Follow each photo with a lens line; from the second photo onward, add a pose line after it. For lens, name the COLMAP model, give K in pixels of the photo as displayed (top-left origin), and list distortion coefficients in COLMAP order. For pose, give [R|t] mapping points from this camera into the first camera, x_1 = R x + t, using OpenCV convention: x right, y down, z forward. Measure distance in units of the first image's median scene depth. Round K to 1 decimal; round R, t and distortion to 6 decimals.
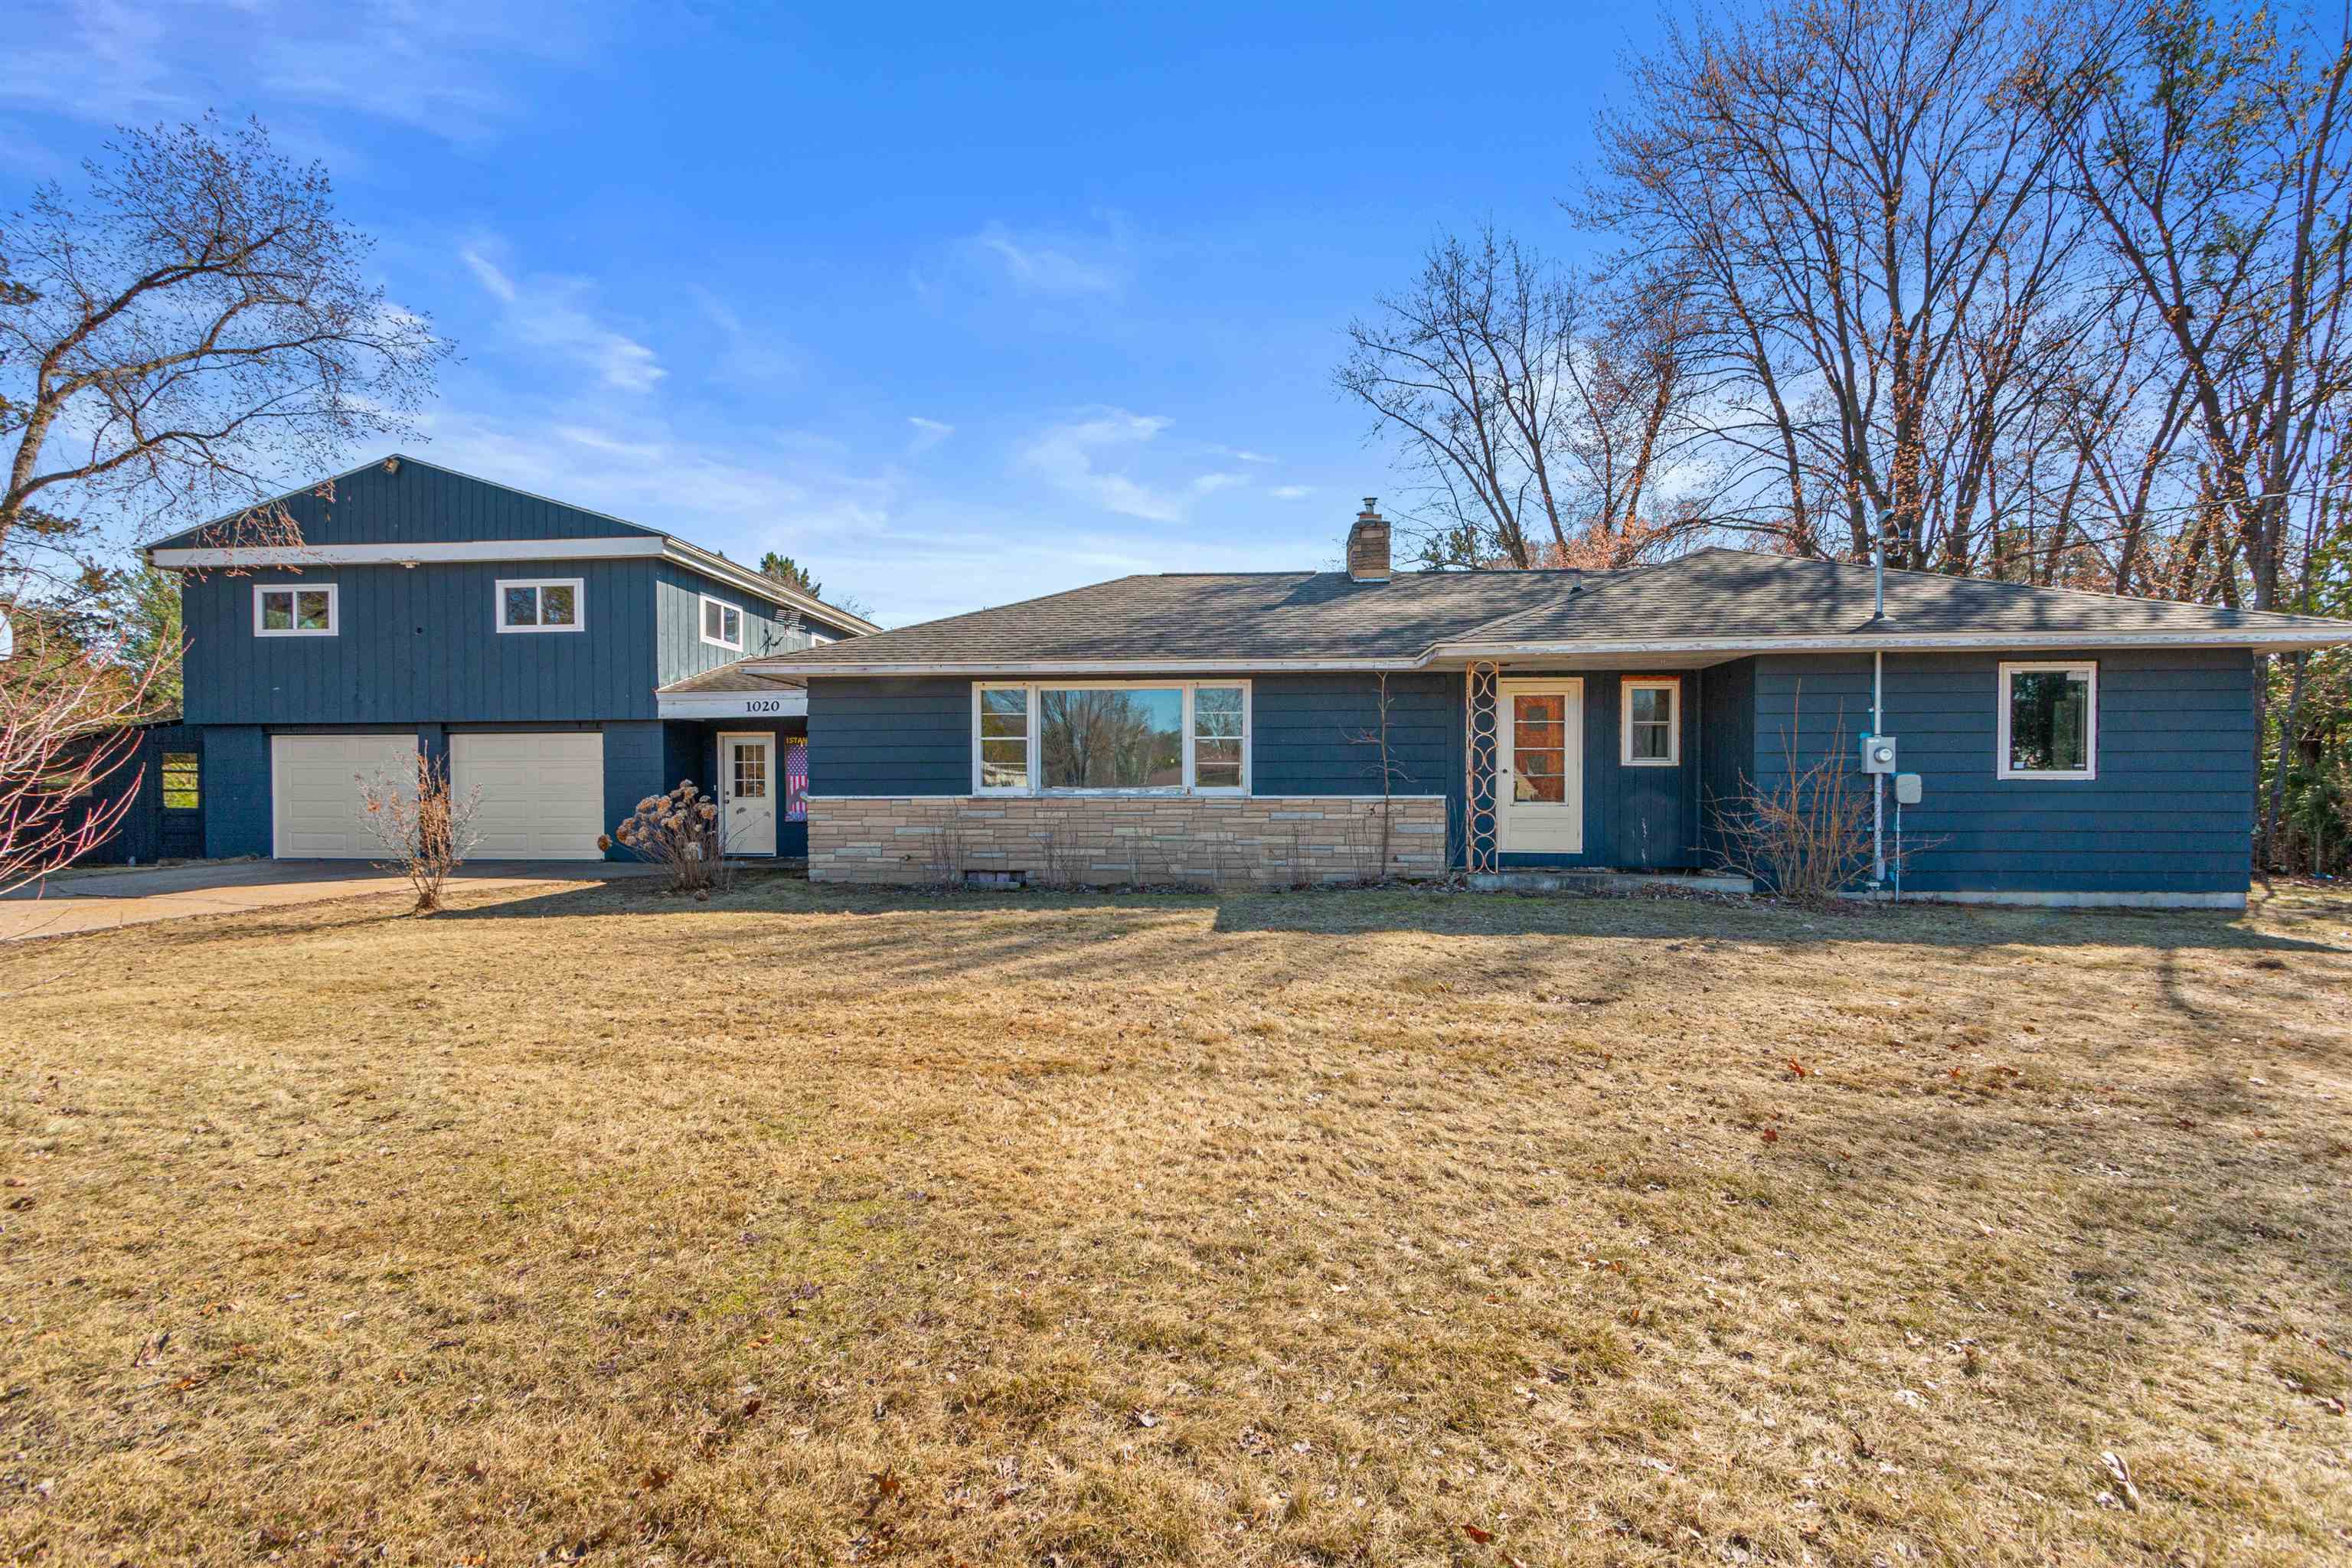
lens RADIAL K [[1157.2, 0, 1177.5], [0, 1157.2, 798.0], [0, 0, 1]] dist [0.003982, -0.000190]
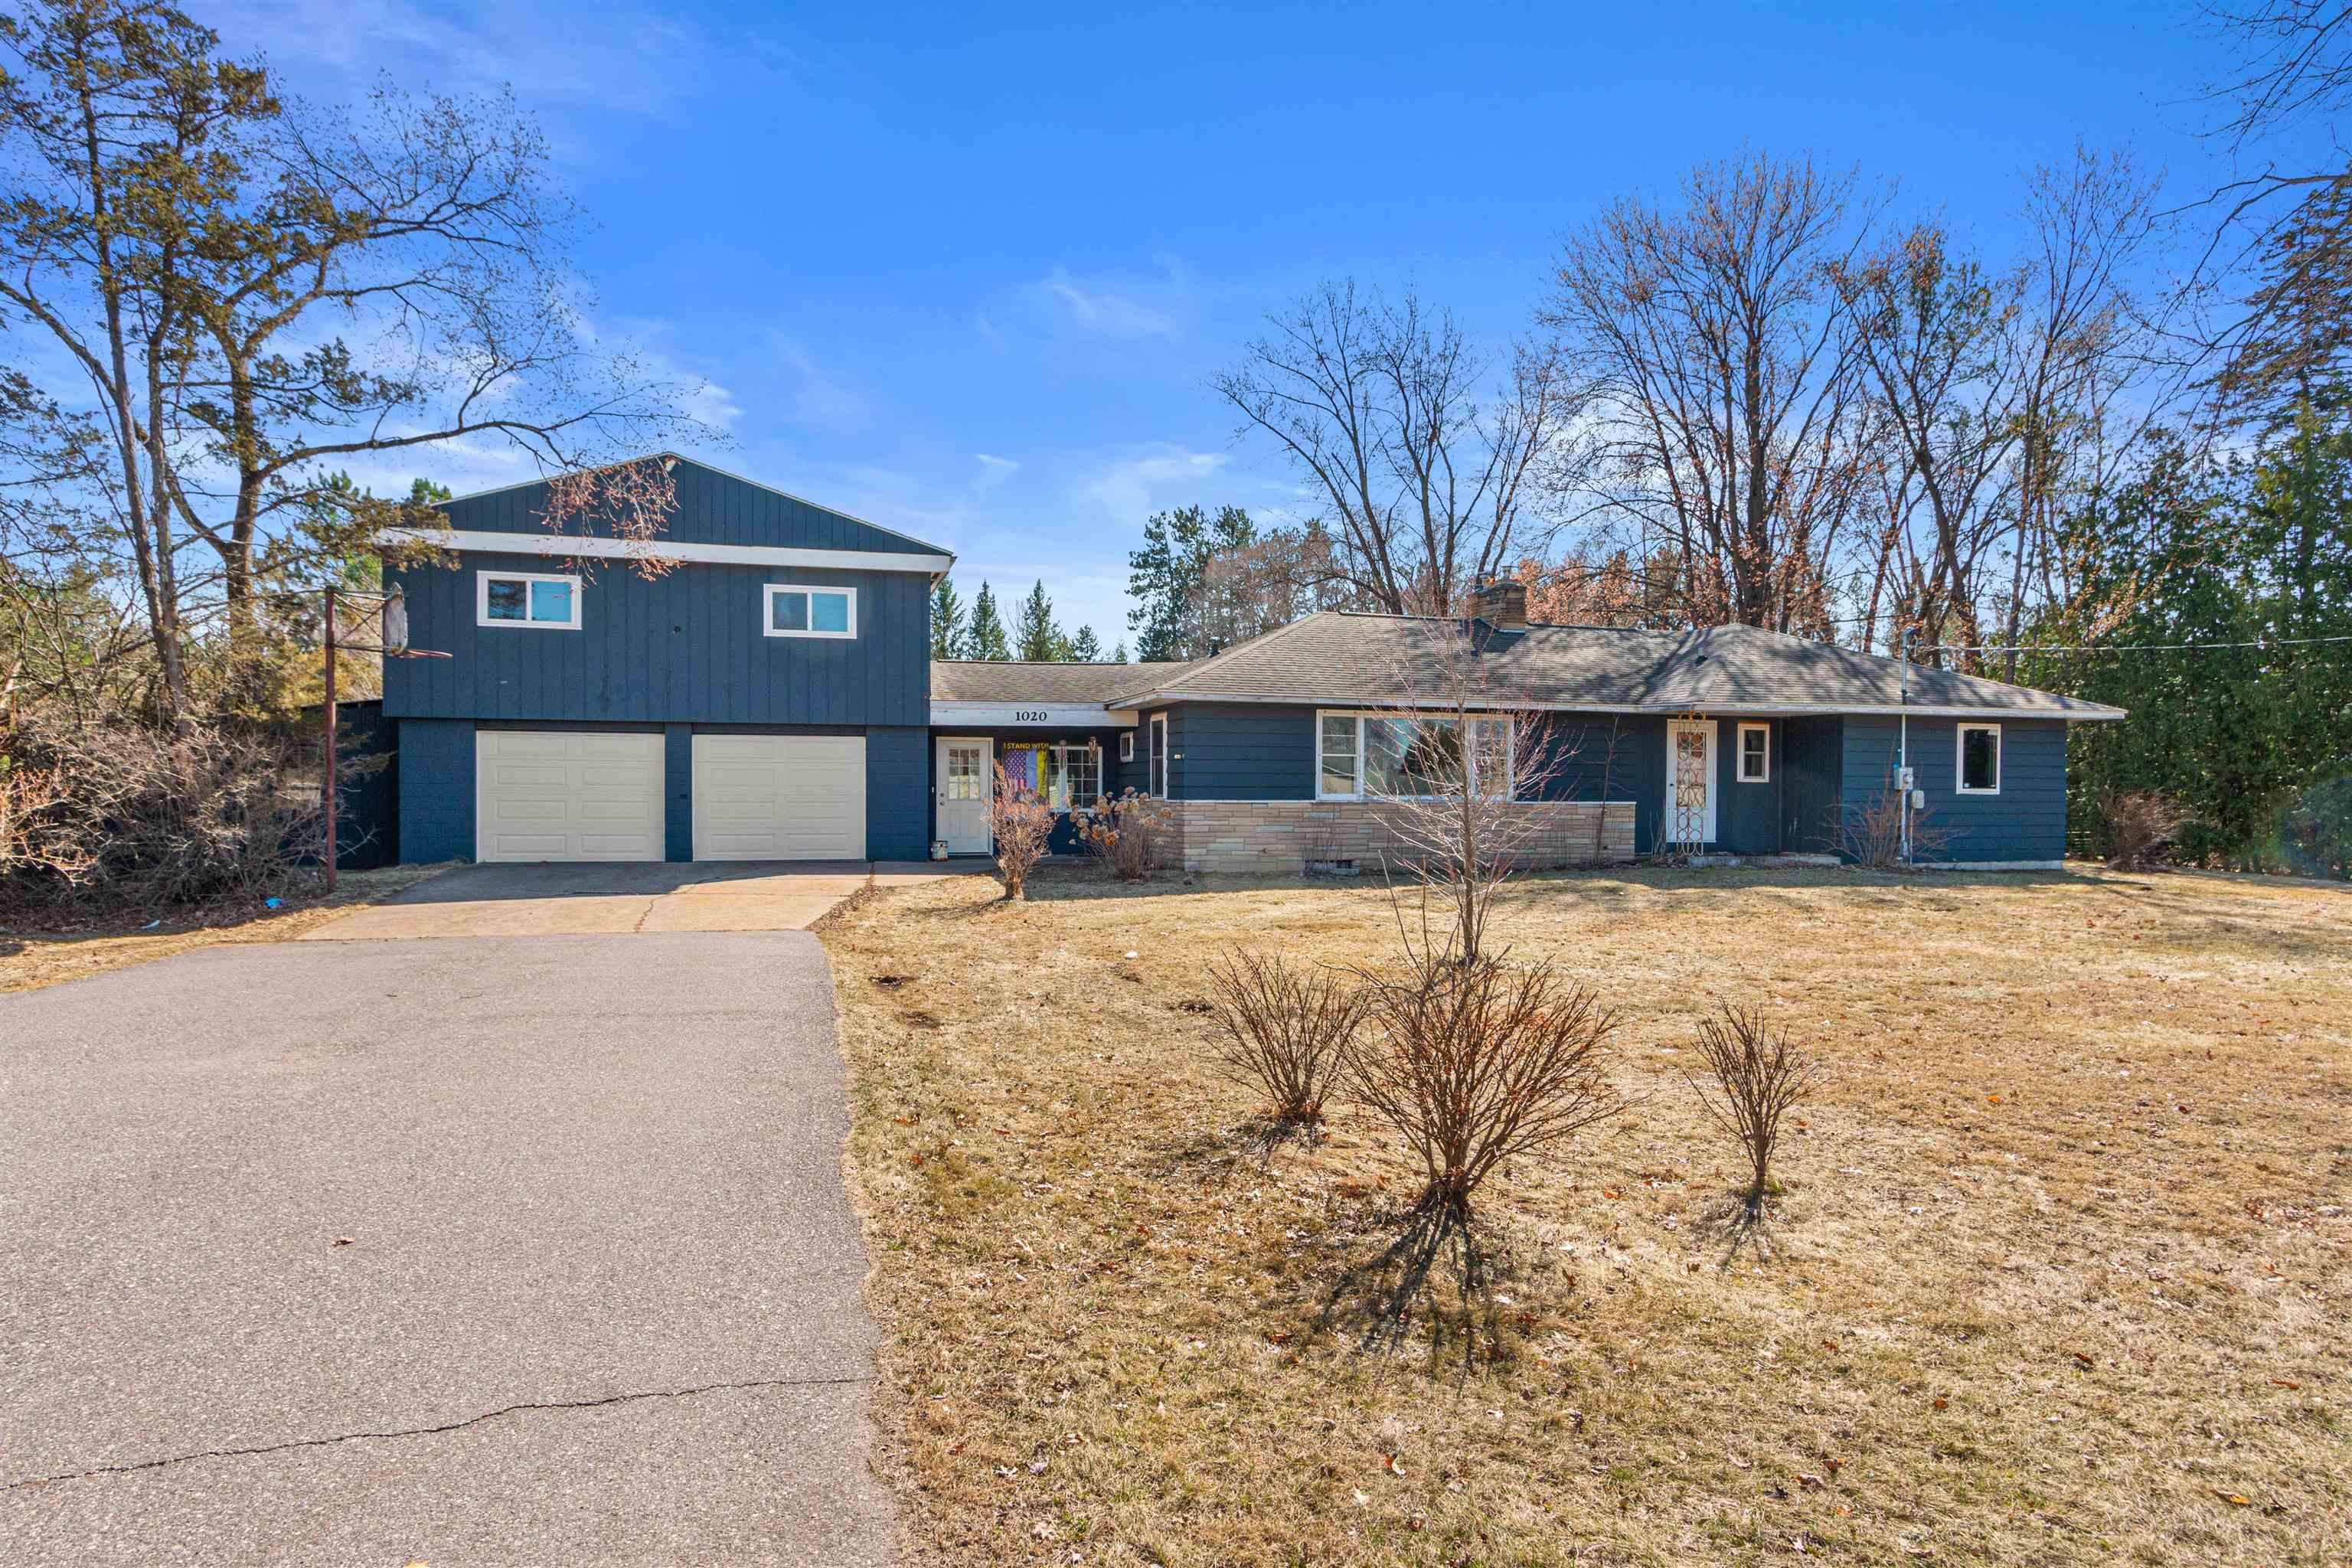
lens RADIAL K [[1471.3, 0, 1175.9], [0, 1471.3, 781.4], [0, 0, 1]] dist [0.000021, 0.000139]
pose [[0.917743, 0.007922, 0.397096, -0.934216], [-0.005999, 0.999964, -0.006083, -0.011842], [-0.397130, 0.003200, 0.917757, -0.392707]]
